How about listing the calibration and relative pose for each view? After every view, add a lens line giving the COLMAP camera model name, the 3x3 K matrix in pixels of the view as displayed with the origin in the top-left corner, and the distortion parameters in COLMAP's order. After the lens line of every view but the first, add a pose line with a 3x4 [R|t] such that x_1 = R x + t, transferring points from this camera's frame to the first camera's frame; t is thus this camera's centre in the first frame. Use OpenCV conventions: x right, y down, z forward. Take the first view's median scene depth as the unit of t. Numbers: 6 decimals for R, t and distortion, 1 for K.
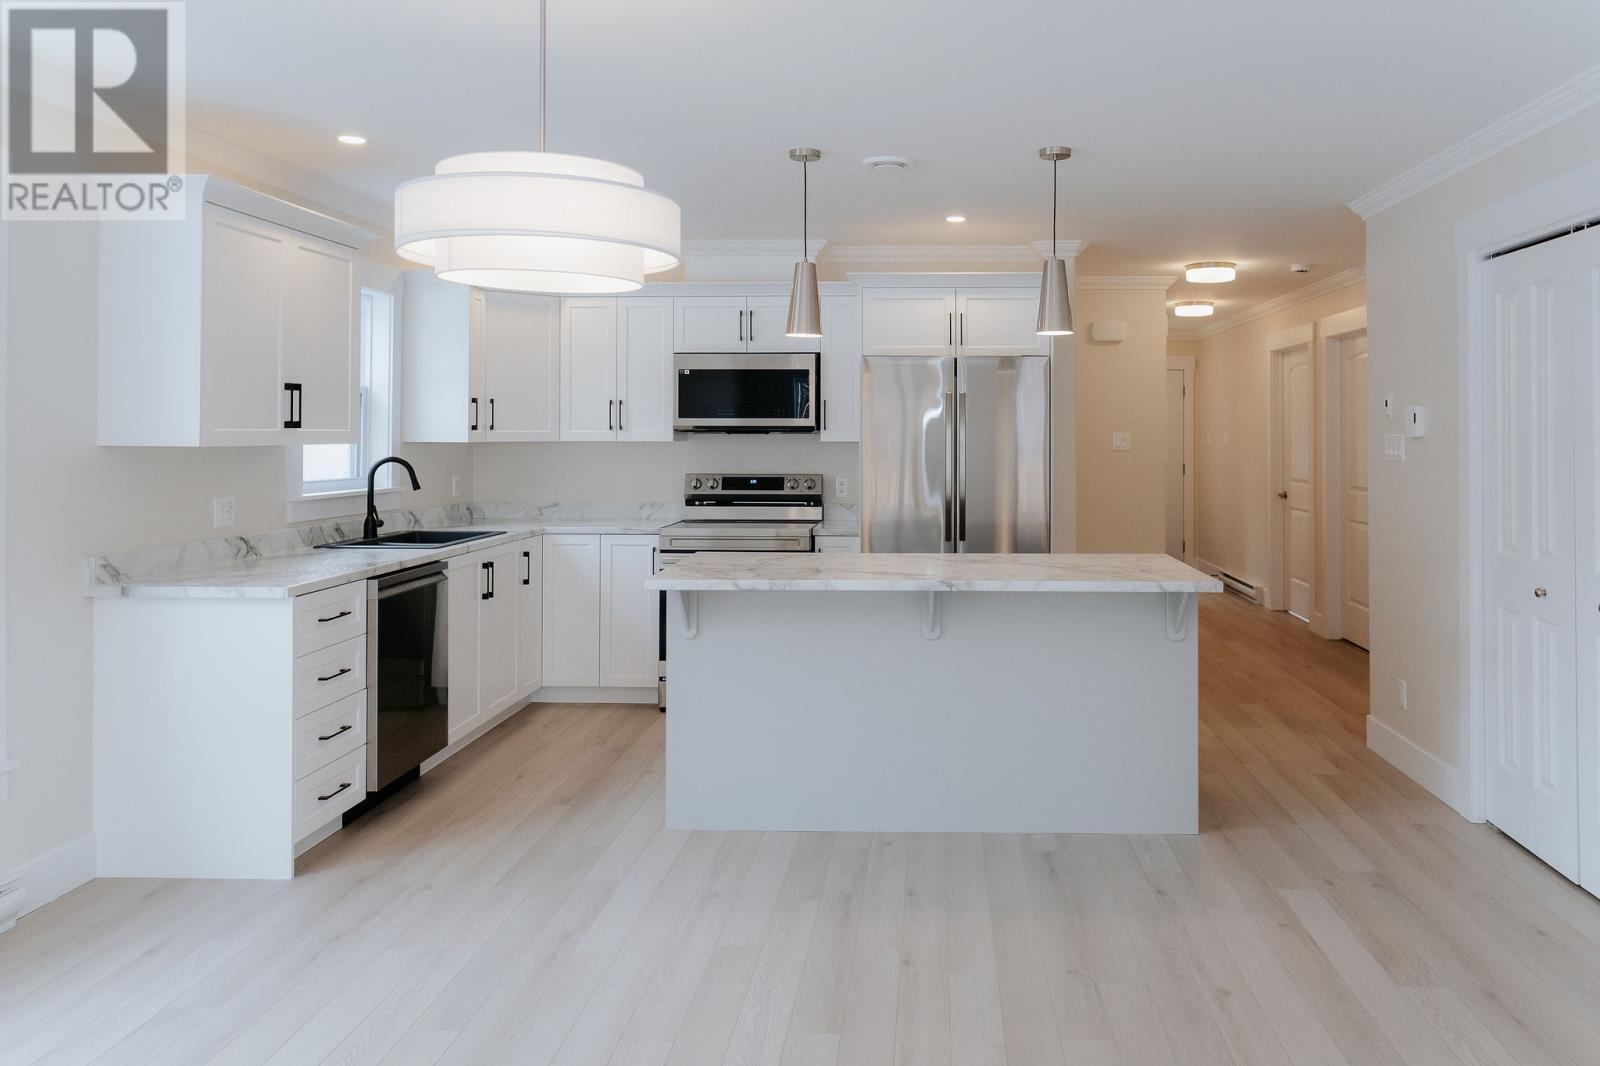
lens RADIAL K [[1148.0, 0, 898.5], [0, 1148.0, 424.4], [0, 0, 1]] dist [0.025753, -0.013630]
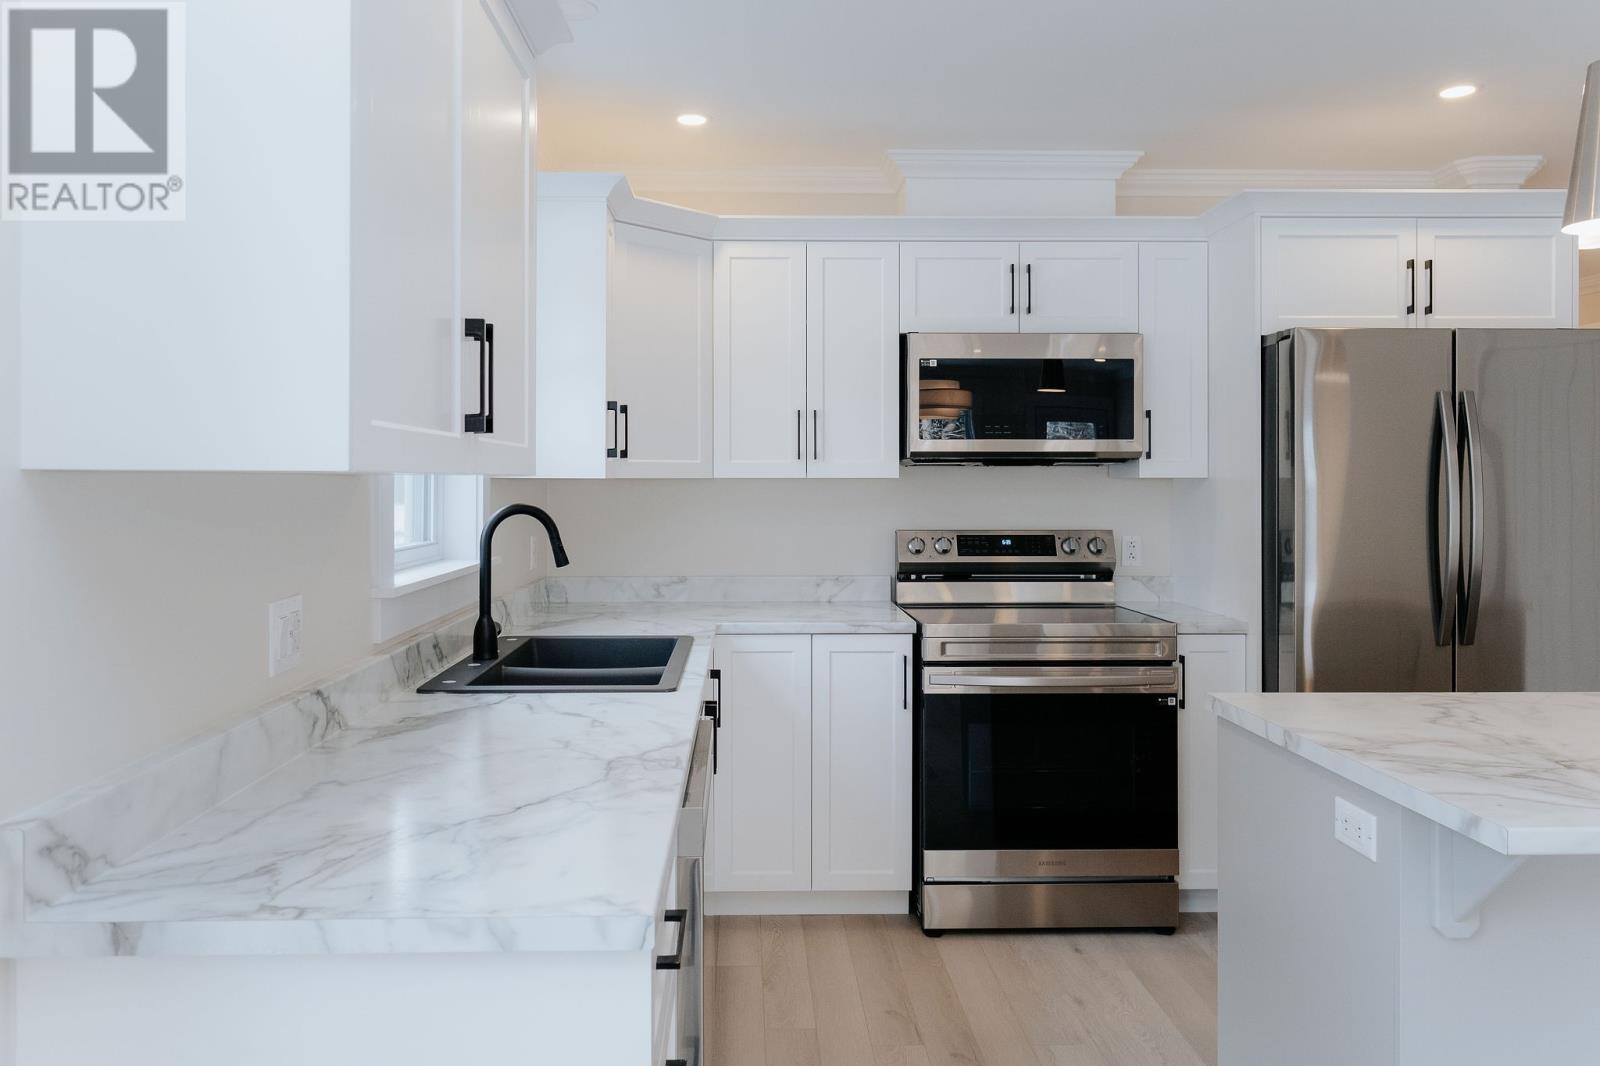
lens RADIAL K [[1148.0, 0, 781.7], [0, 1148.0, 475.6], [0, 0, 1]] dist [0.025753, -0.013630]
pose [[0.998391, -0.001455, 0.056685, -0.326103], [0.001198, 0.999989, 0.004567, 0.011849], [-0.056691, -0.004492, 0.998382, 0.435467]]
